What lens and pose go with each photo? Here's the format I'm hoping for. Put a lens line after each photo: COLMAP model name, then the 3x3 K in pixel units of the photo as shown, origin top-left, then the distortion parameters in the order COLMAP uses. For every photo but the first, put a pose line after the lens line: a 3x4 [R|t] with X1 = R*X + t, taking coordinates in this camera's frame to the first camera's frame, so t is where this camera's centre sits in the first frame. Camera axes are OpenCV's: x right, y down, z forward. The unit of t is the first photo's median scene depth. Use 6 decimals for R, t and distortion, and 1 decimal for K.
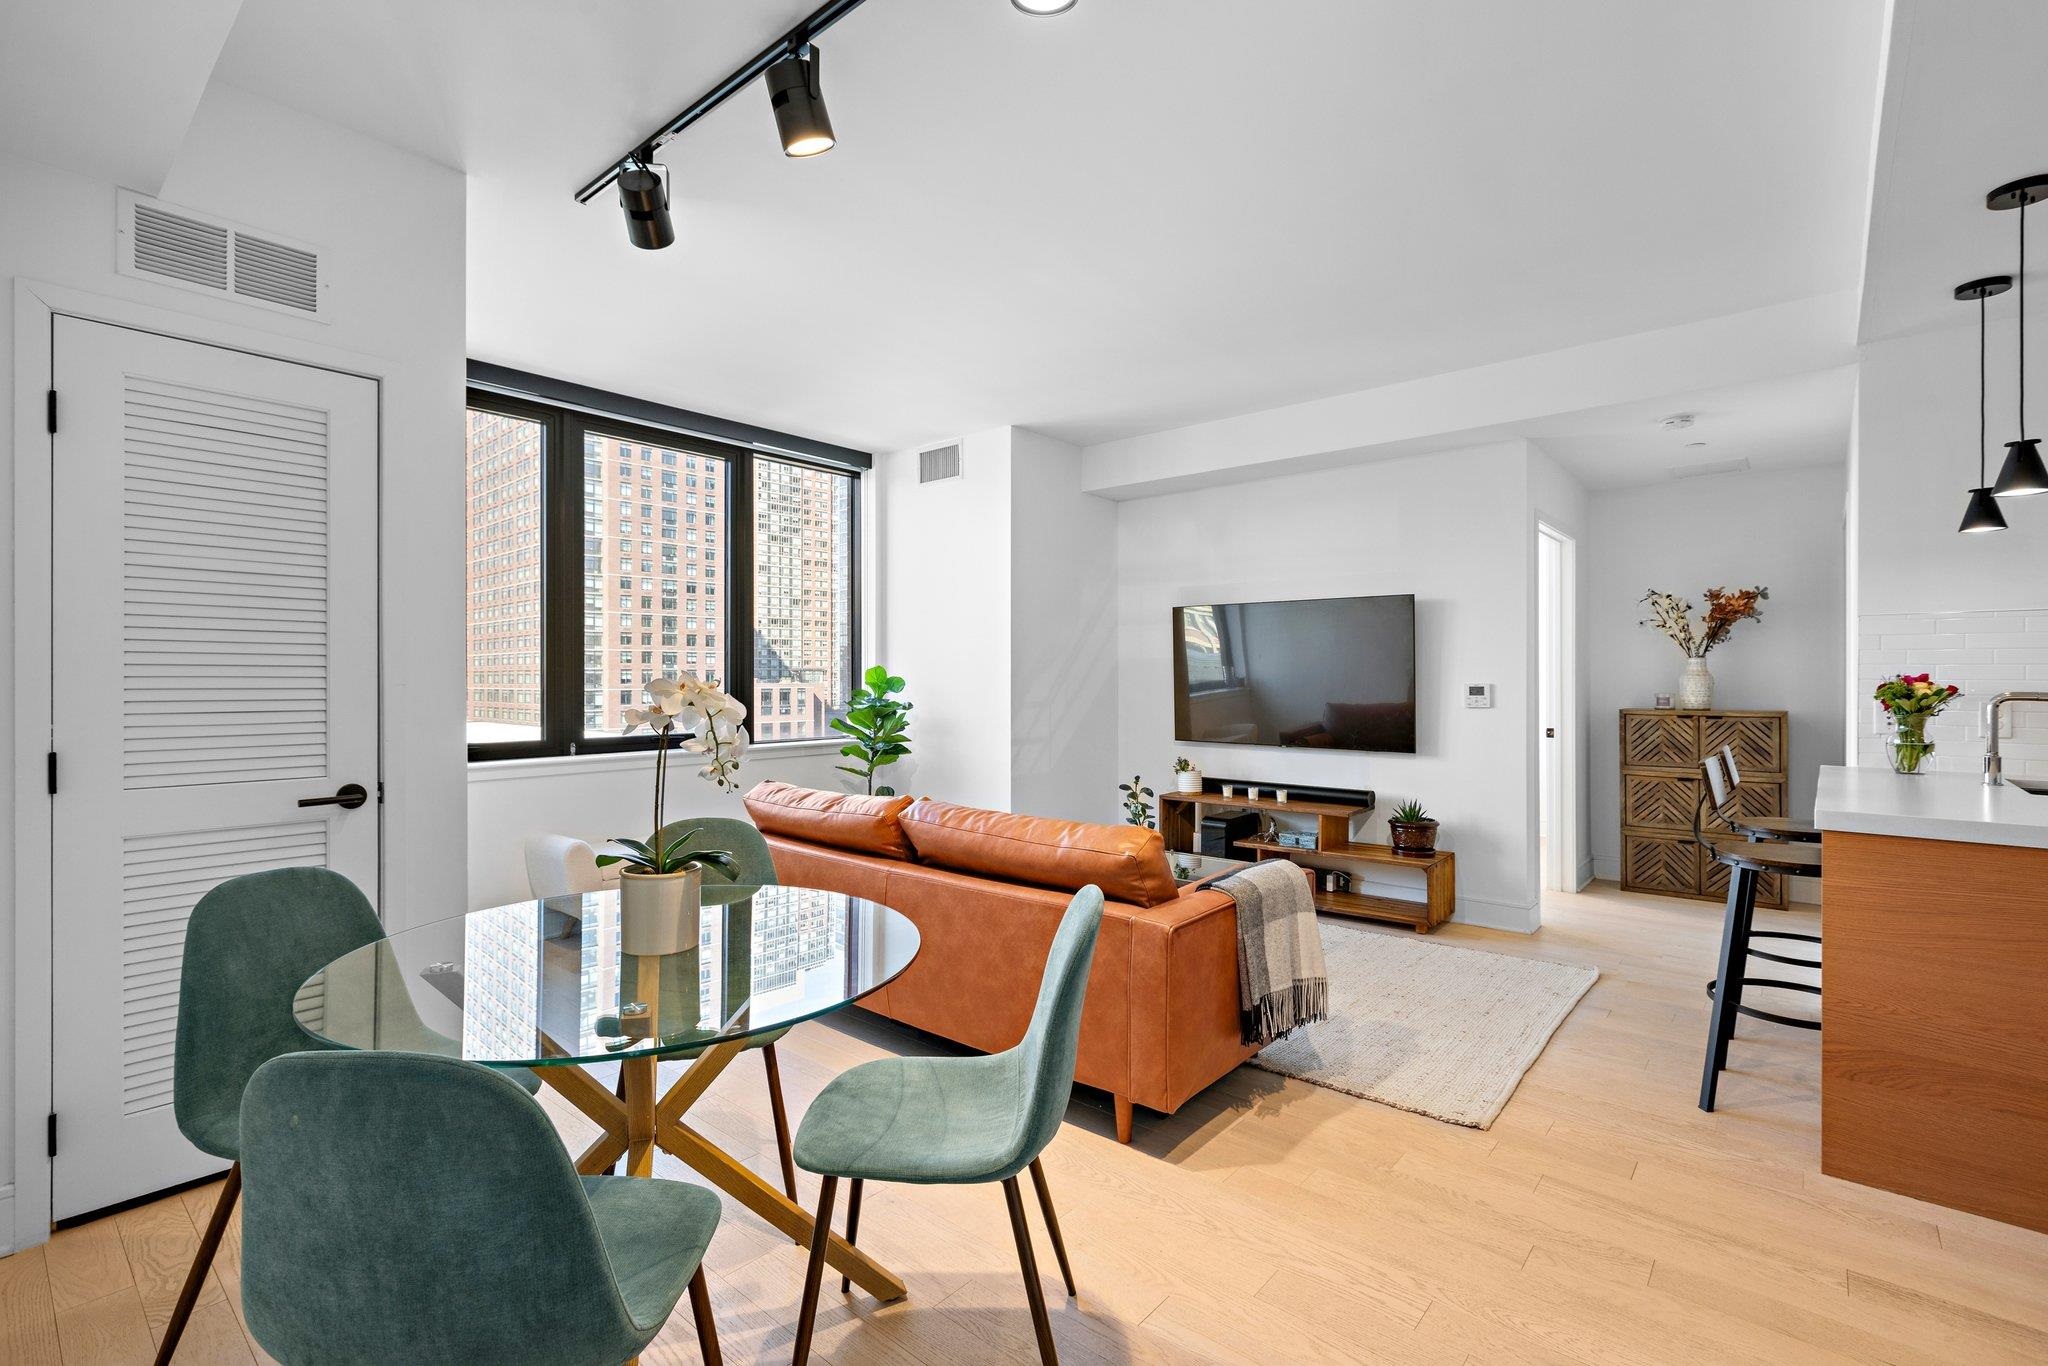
lens RADIAL K [[916.2, 0, 1035.3], [0, 916.2, 690.8], [0, 0, 1]] dist [-0.001341, 0.000196]
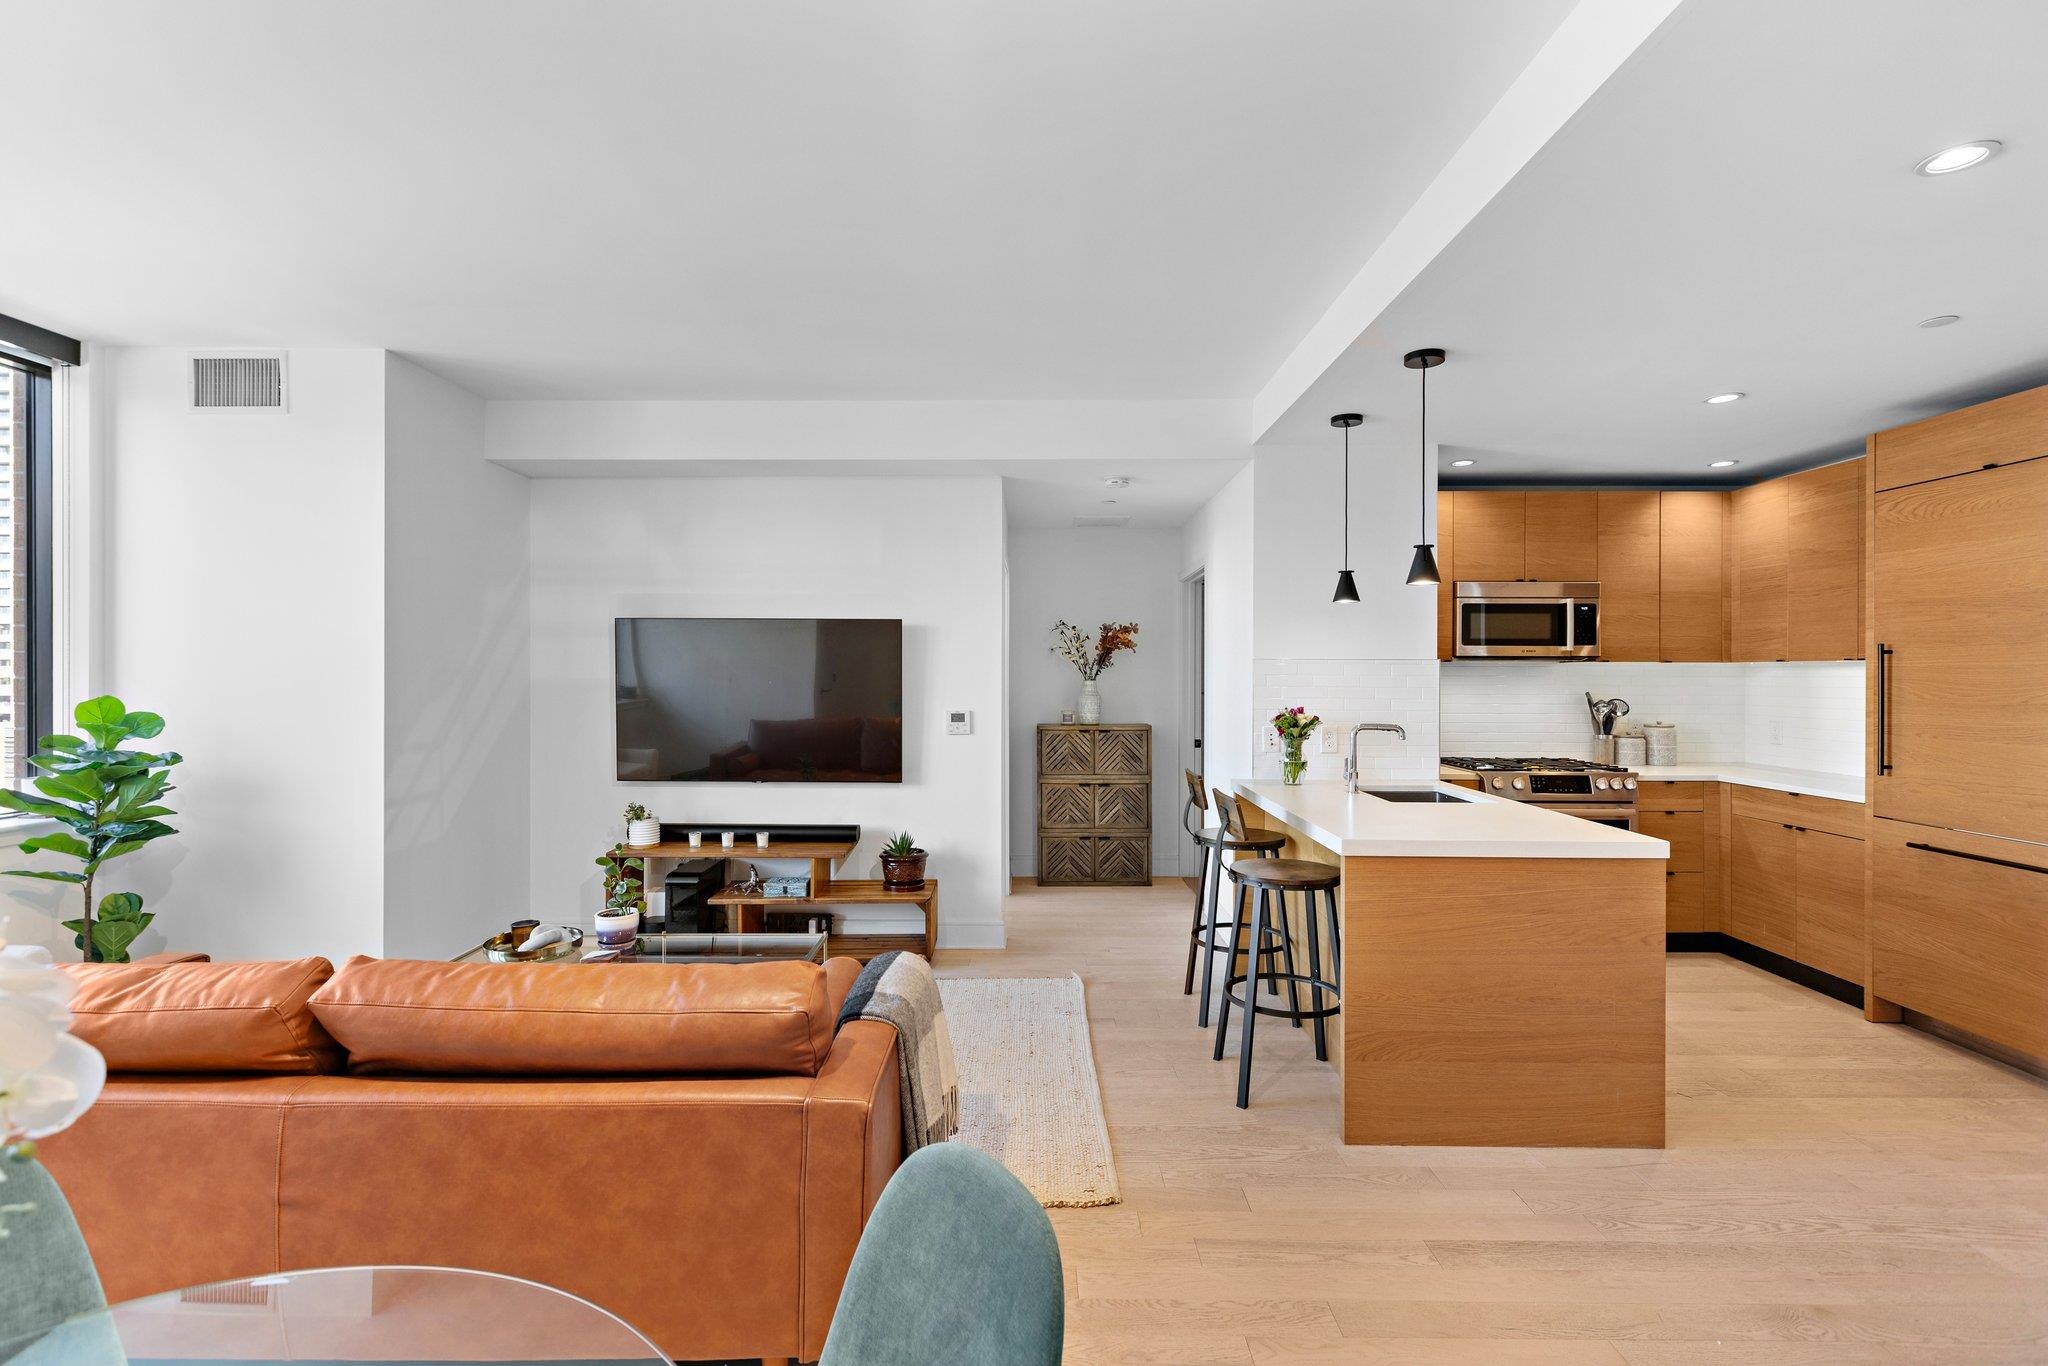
lens RADIAL K [[910.5, 0, 1024.0], [0, 910.5, 683.0], [0, 0, 1]] dist [0.002278, 0.000280]
pose [[0.768432, -0.003932, 0.639919, -0.093804], [0.006344, 0.999979, -0.001473, -0.031757], [-0.639900, 0.005192, 0.768441, 0.153504]]
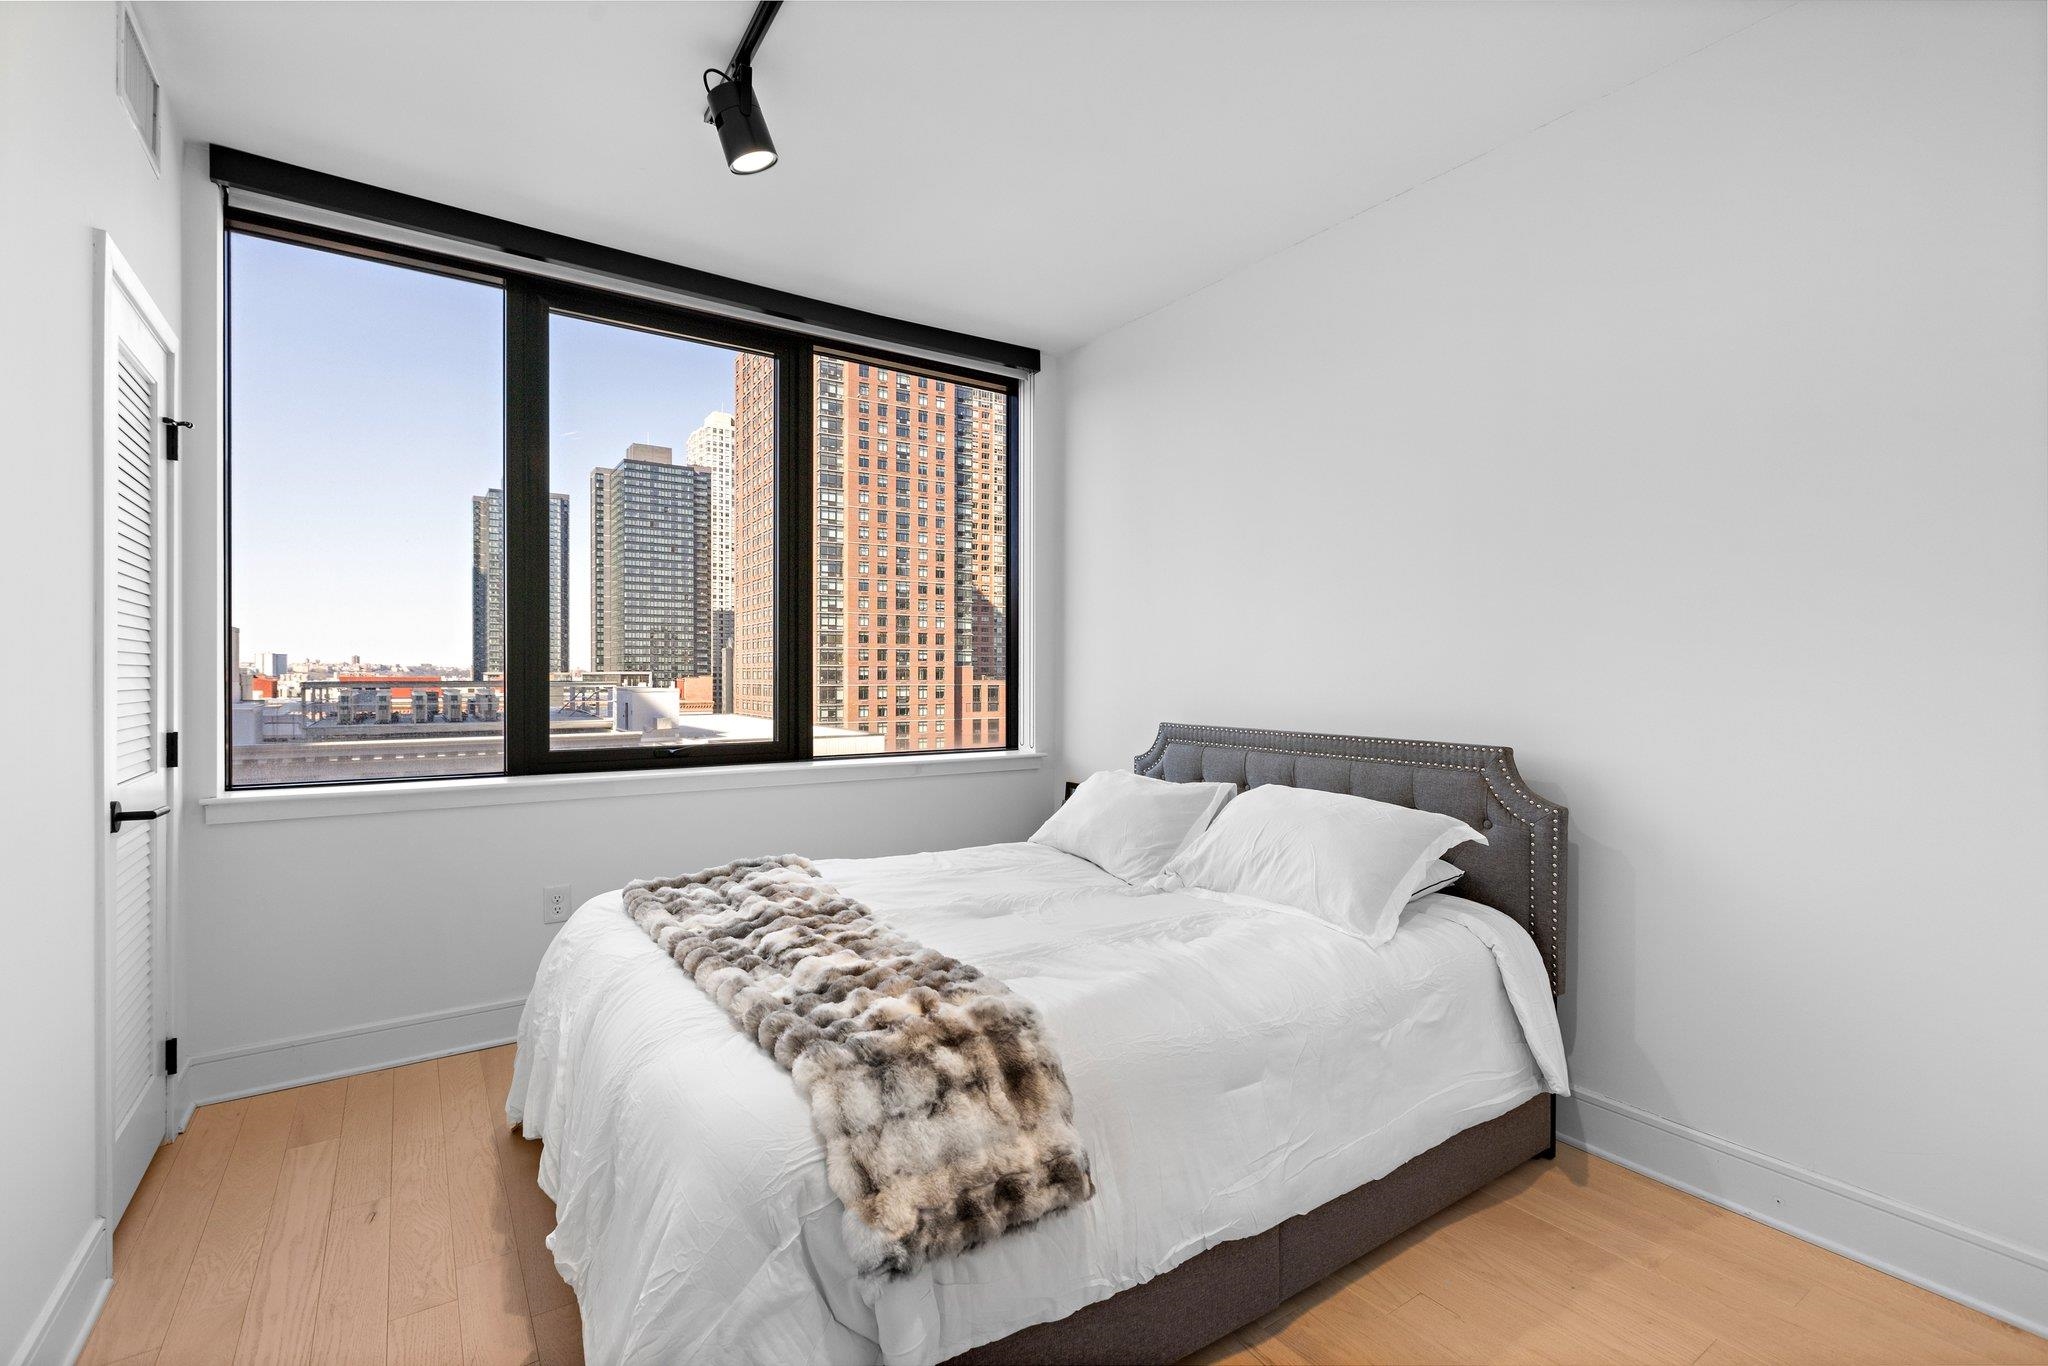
lens RADIAL K [[910.5, 0, 1024.0], [0, 910.5, 683.0], [0, 0, 1]] dist [0.002278, 0.000280]
pose [[0.966831, 0.002405, -0.255407, 0.030989], [-0.003774, 0.999981, -0.004870, 0.002831], [0.255391, 0.005672, 0.966821, 0.370019]]
